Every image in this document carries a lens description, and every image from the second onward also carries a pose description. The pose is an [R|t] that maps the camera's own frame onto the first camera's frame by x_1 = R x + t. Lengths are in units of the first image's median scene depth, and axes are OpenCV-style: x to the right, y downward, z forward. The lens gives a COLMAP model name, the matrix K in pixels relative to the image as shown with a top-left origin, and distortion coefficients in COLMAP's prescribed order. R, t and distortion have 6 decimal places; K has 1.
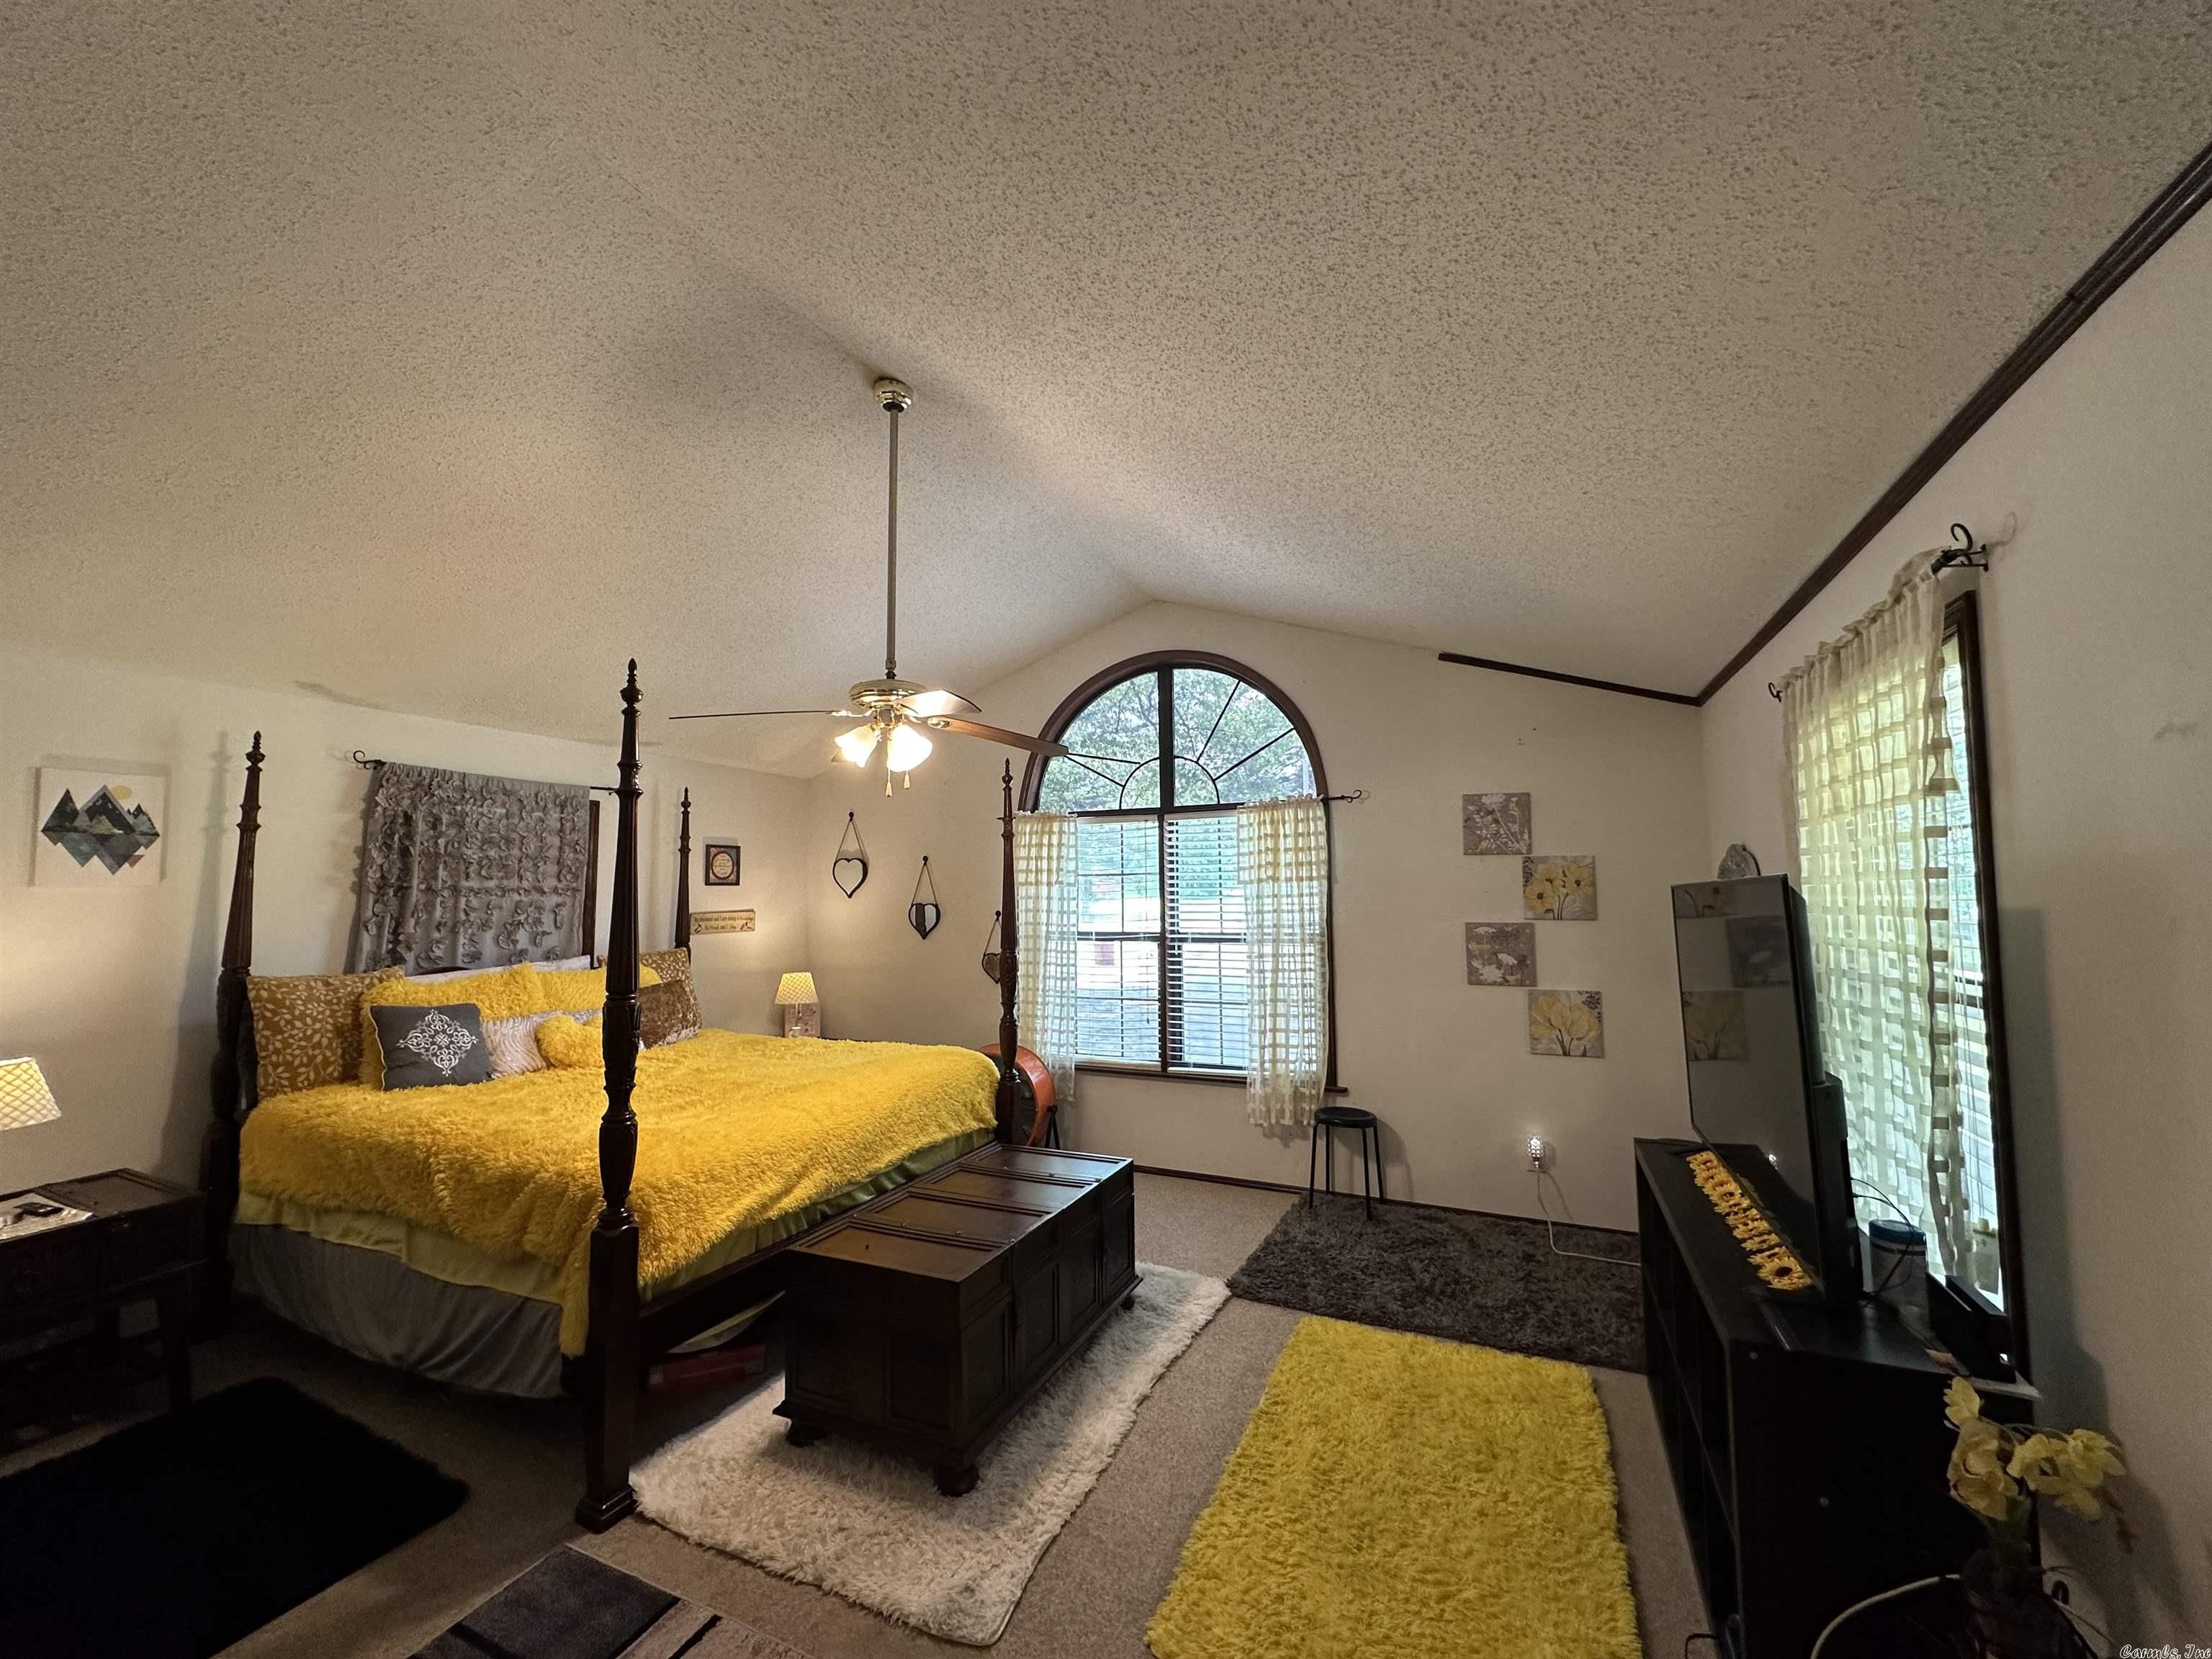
lens RADIAL K [[879.9, 0, 1103.3], [0, 879.9, 831.8], [0, 0, 1]] dist [-0.009864, 0.002987]
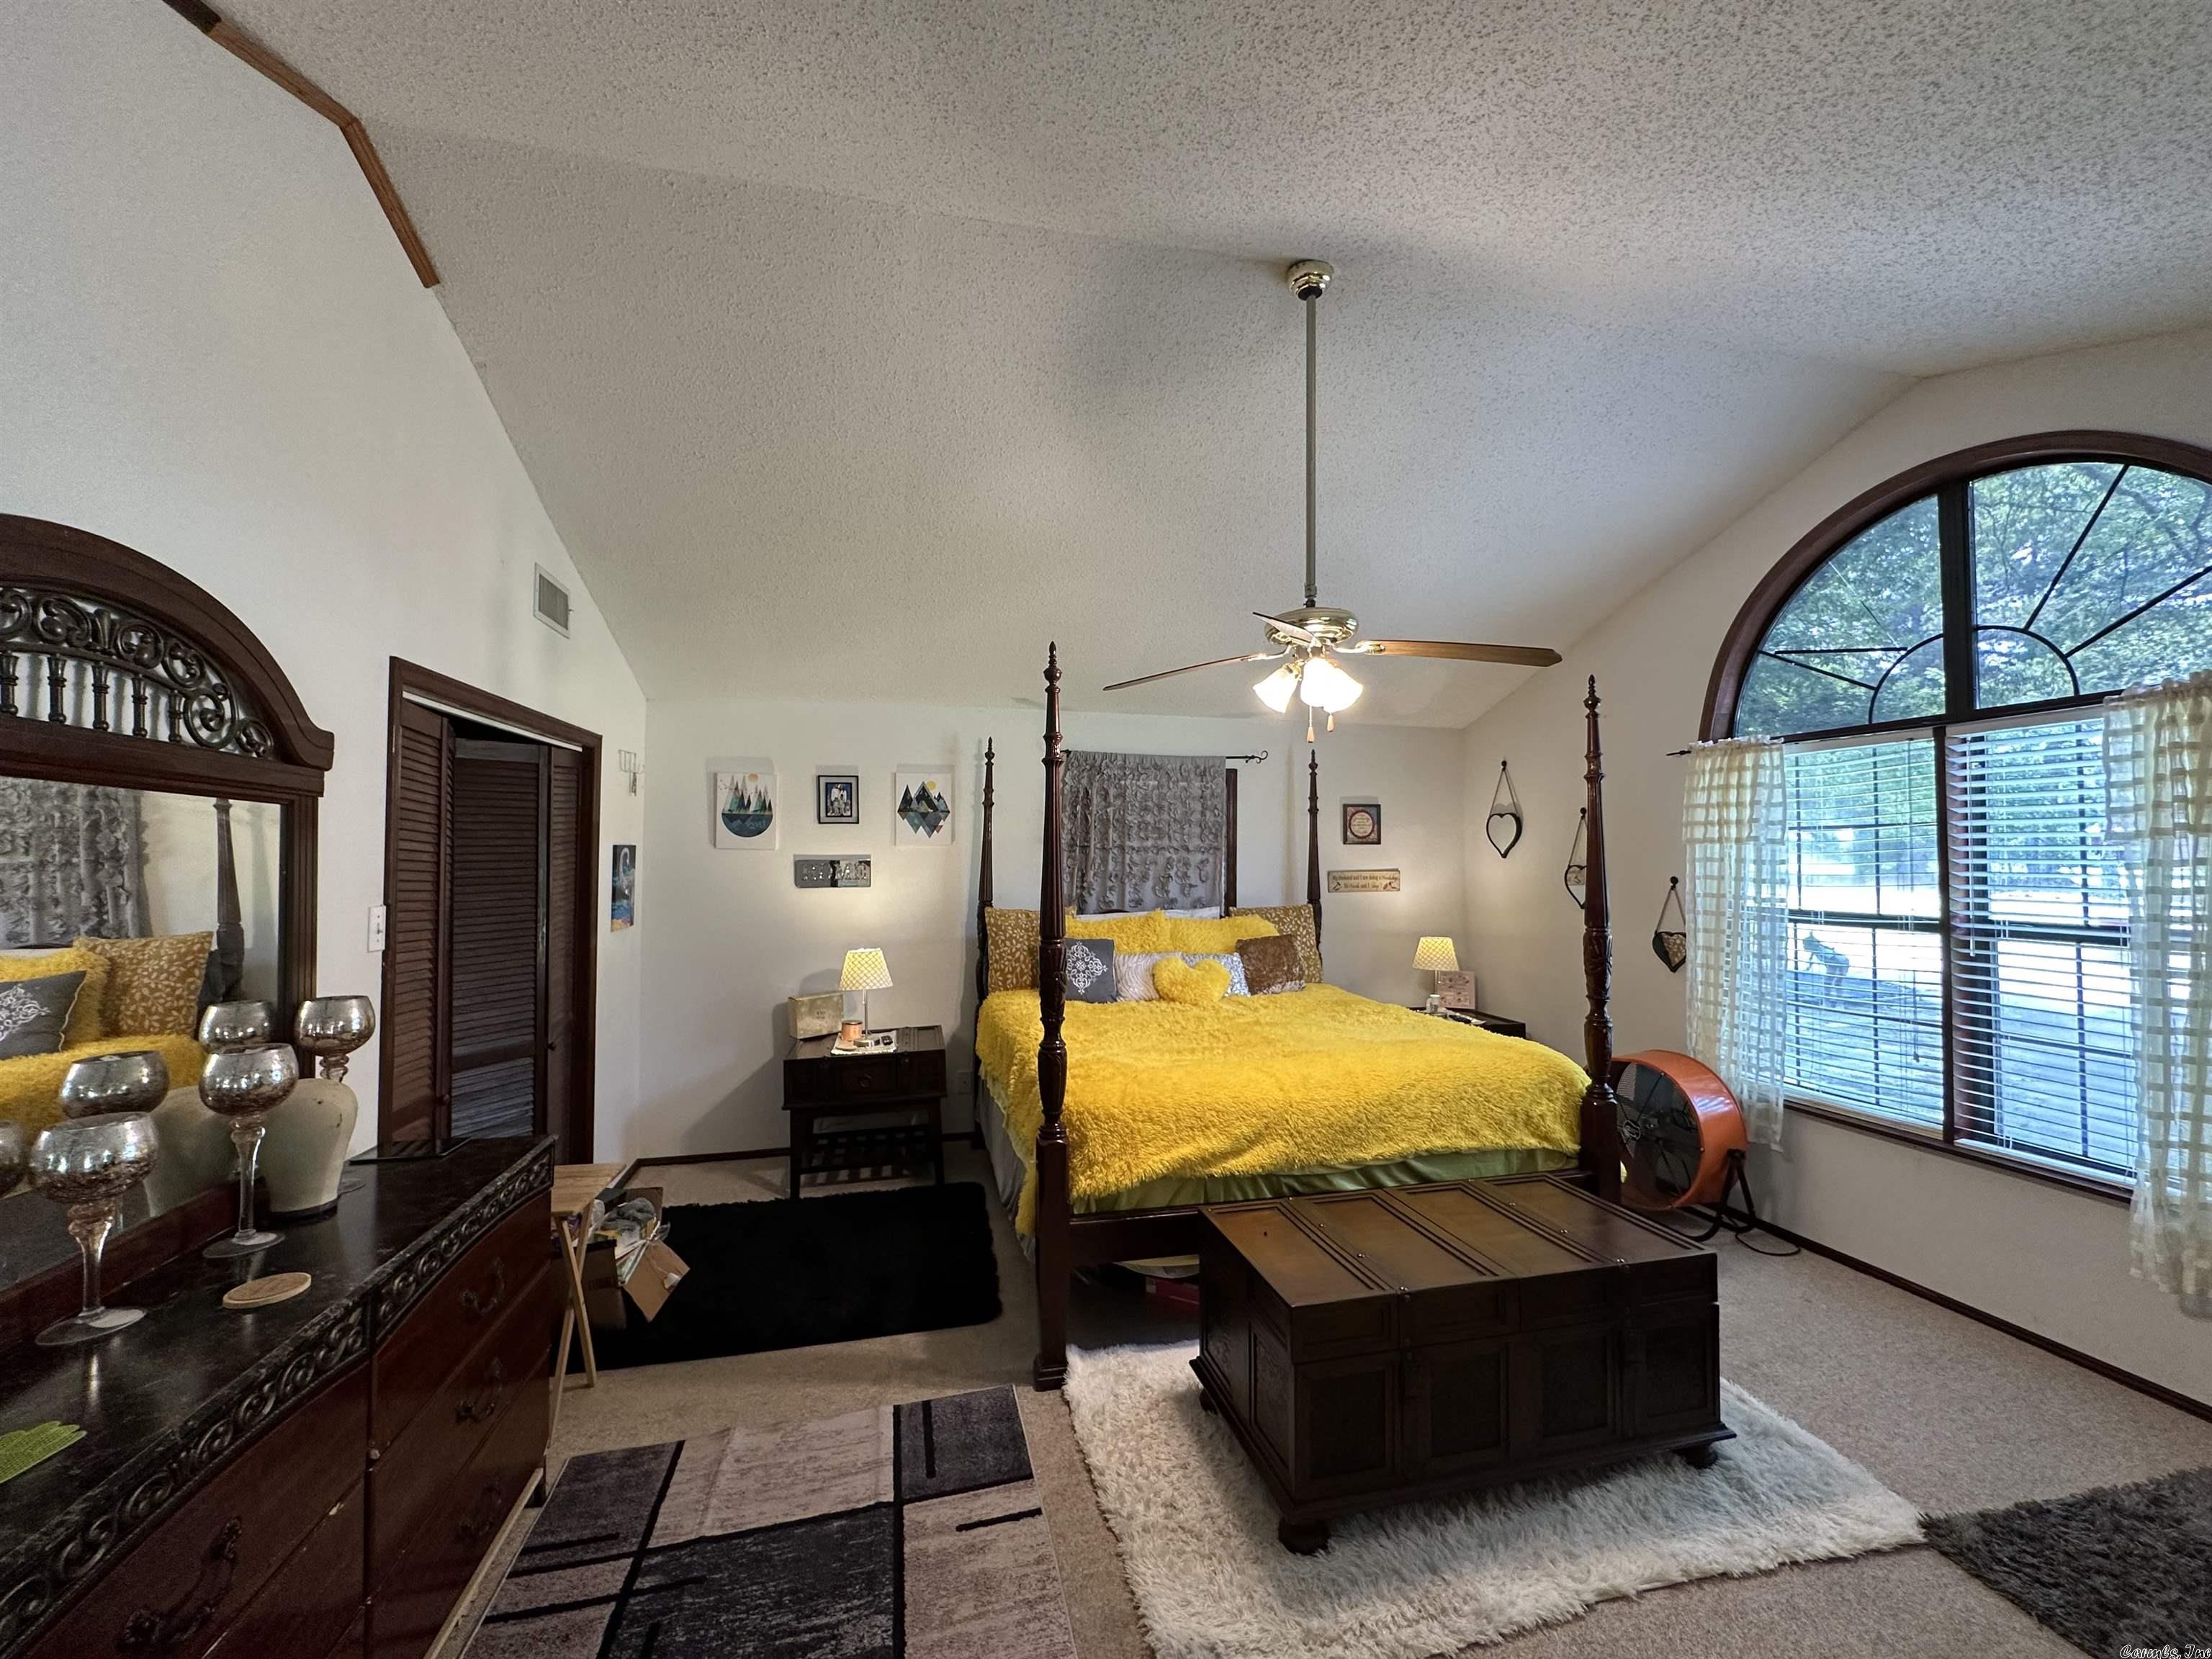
lens RADIAL K [[879.9, 0, 1103.3], [0, 879.9, 831.8], [0, 0, 1]] dist [-0.009864, 0.002987]
pose [[0.621991, -0.013716, -0.782904, 0.256171], [0.049301, 0.998549, 0.021674, 0.016361], [0.781471, -0.052079, 0.621765, 0.228395]]
